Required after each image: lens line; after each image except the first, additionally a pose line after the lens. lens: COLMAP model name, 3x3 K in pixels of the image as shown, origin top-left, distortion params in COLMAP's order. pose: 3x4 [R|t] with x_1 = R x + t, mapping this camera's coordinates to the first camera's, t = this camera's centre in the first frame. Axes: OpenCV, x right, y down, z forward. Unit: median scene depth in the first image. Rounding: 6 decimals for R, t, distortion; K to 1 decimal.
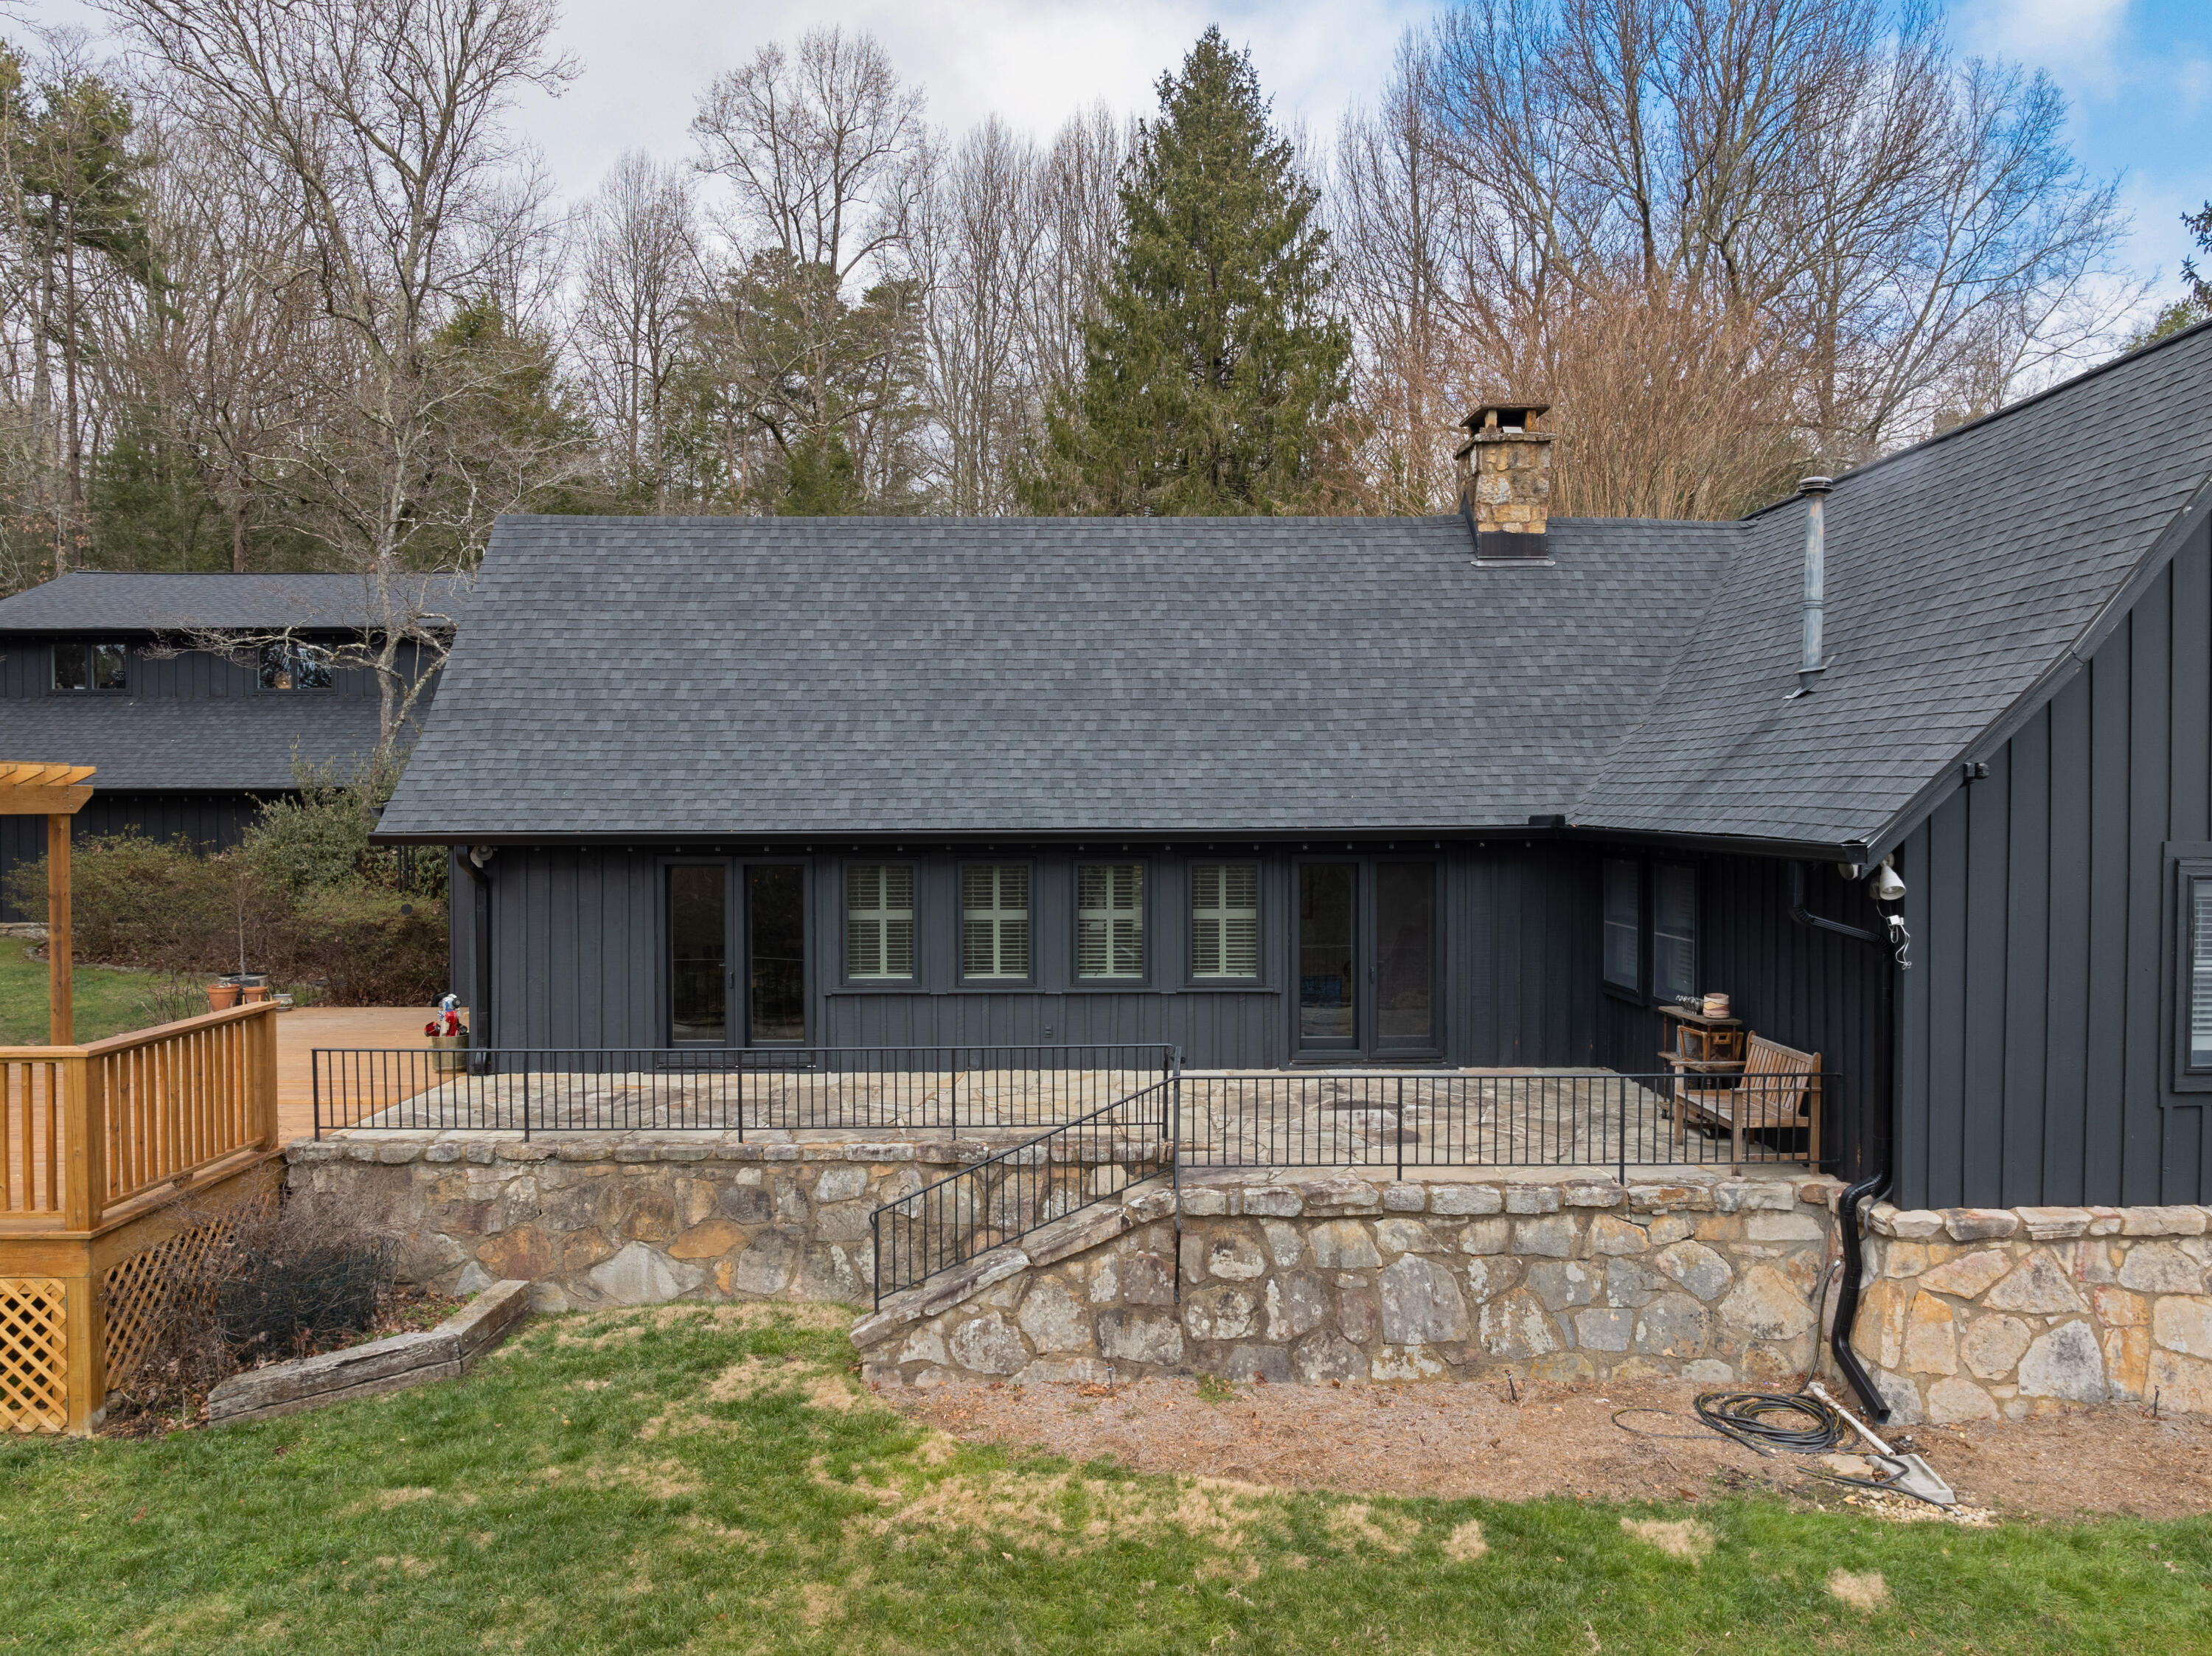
lens RADIAL K [[1578.1, 0, 1100.6], [0, 1578.1, 824.3], [0, 0, 1]] dist [-0.038398, 0.002418]
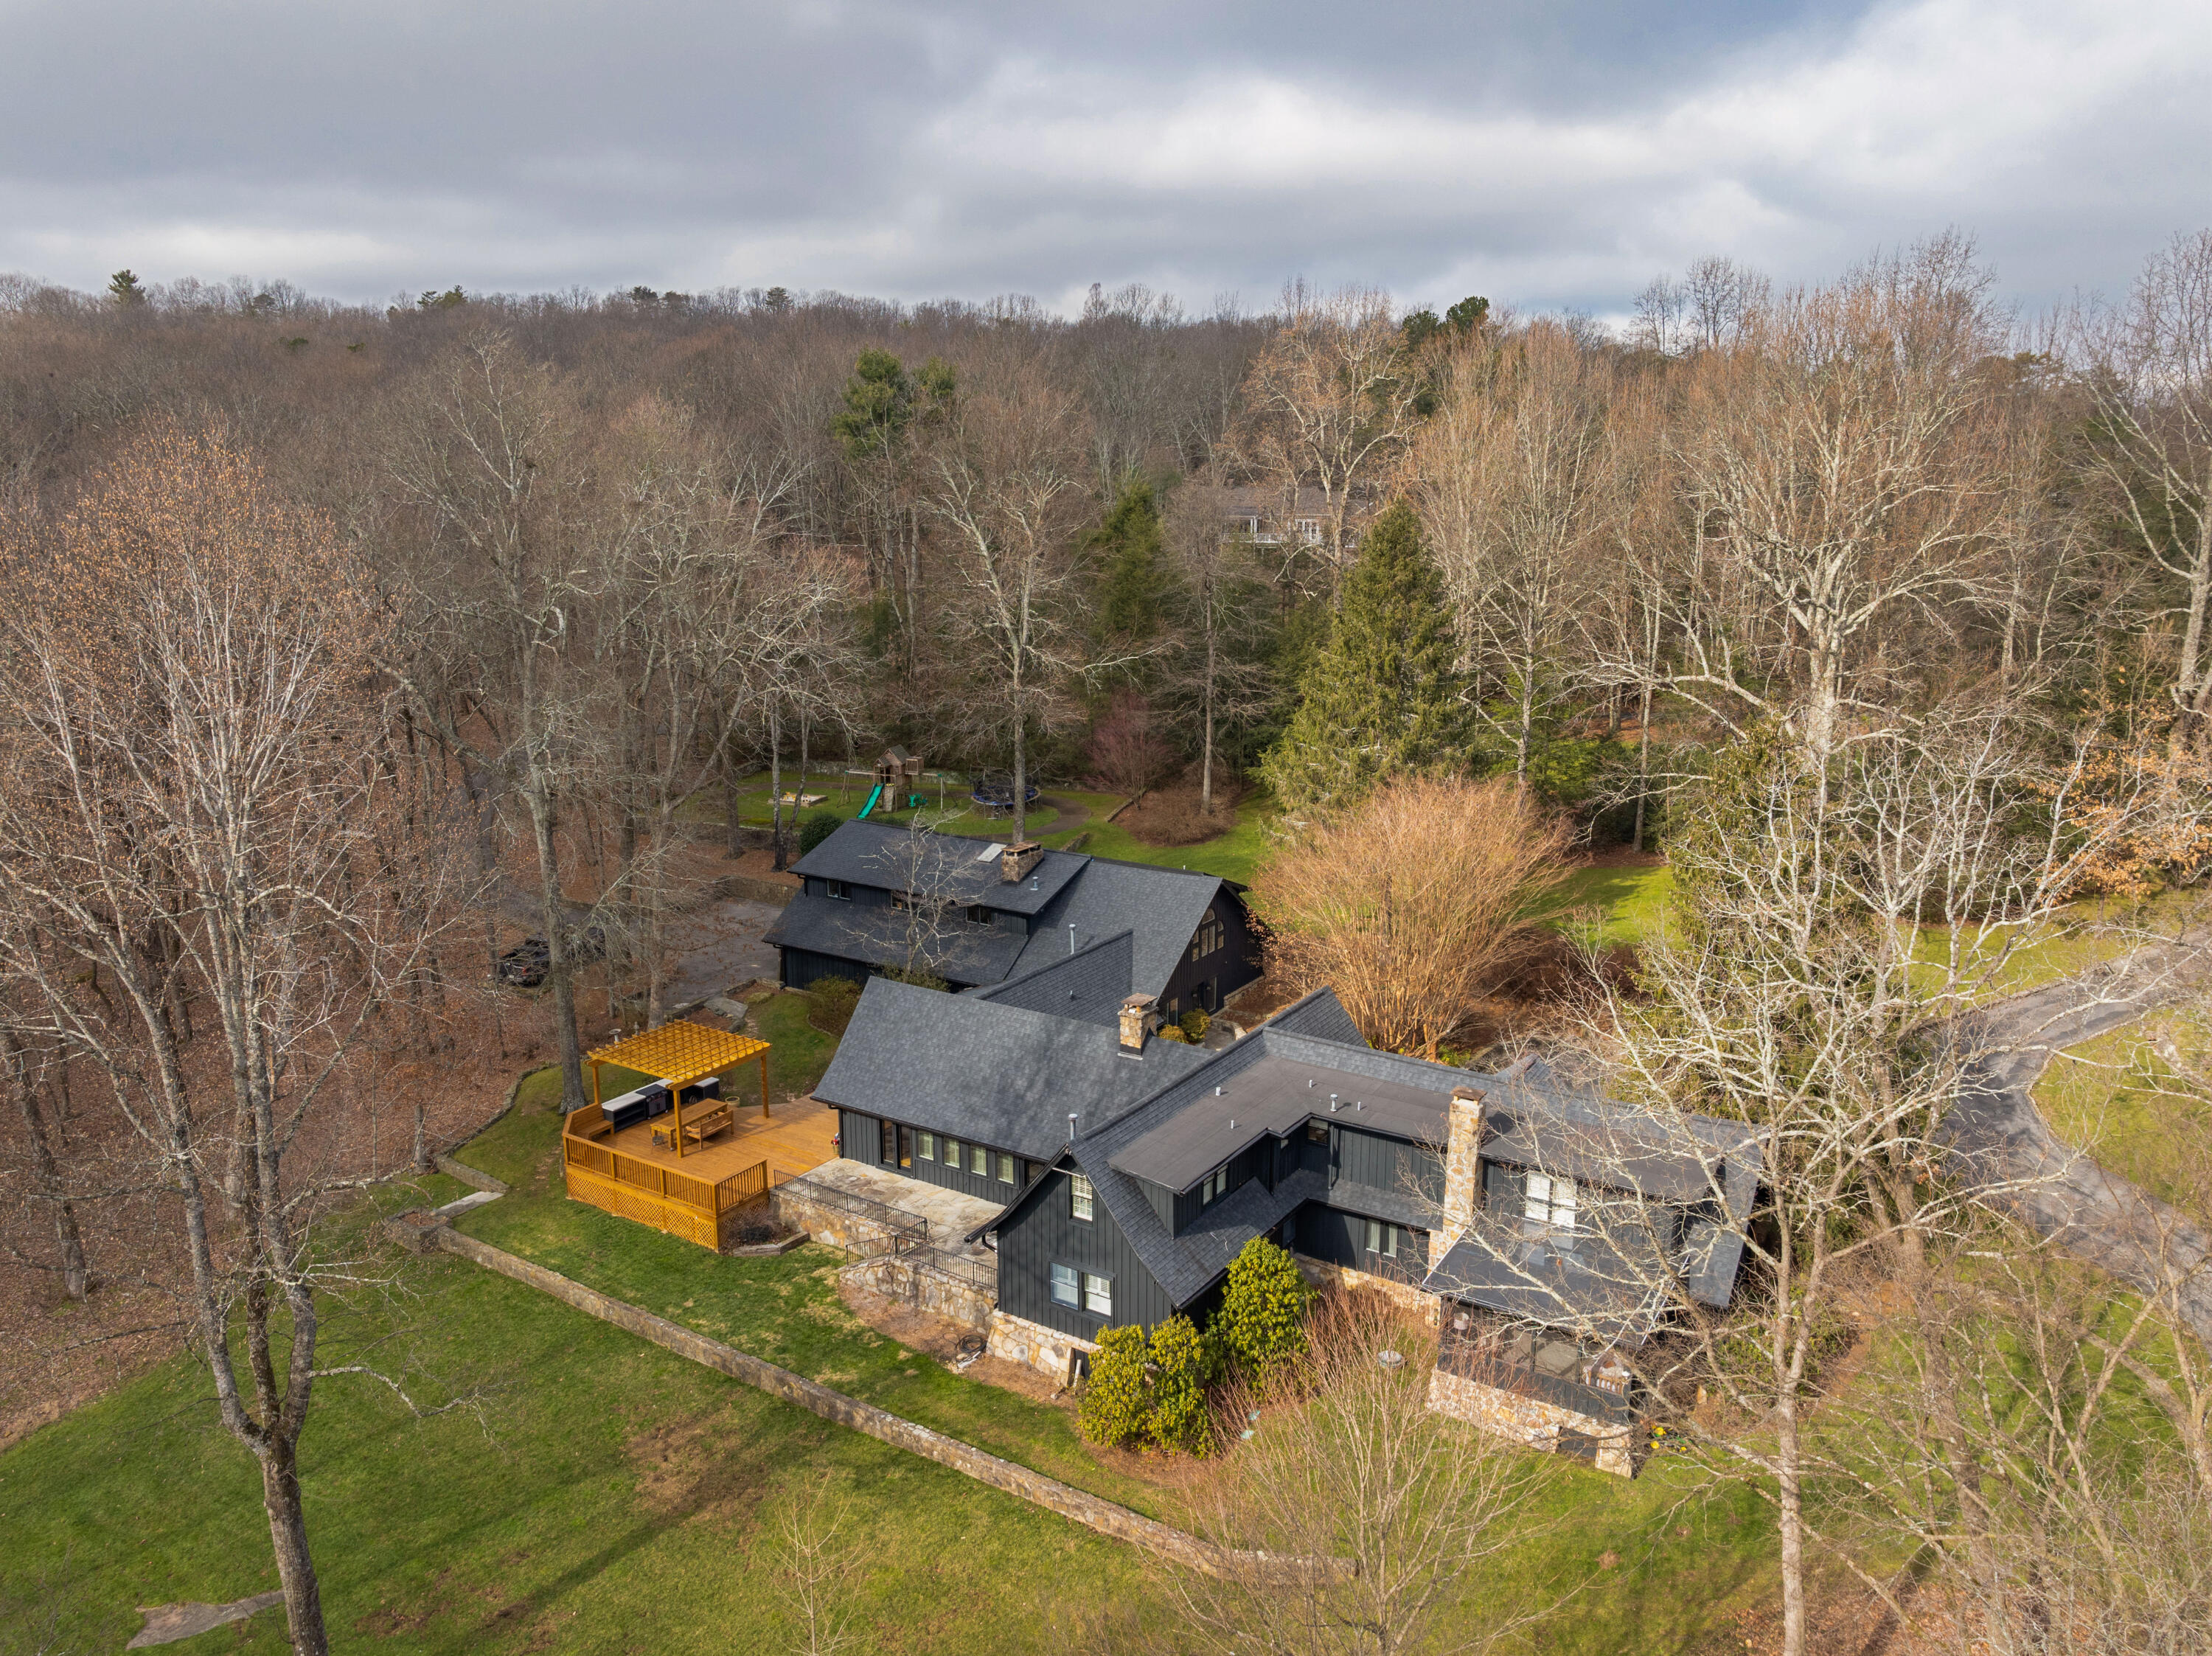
lens RADIAL K [[1578.1, 0, 1114.5], [0, 1578.1, 834.1], [0, 0, 1]] dist [-0.038398, 0.002418]
pose [[0.830804, 0.126060, -0.542101, 2.602892], [-0.010474, 0.977381, 0.211228, -1.745678], [0.556467, -0.169812, 0.813332, -1.928430]]
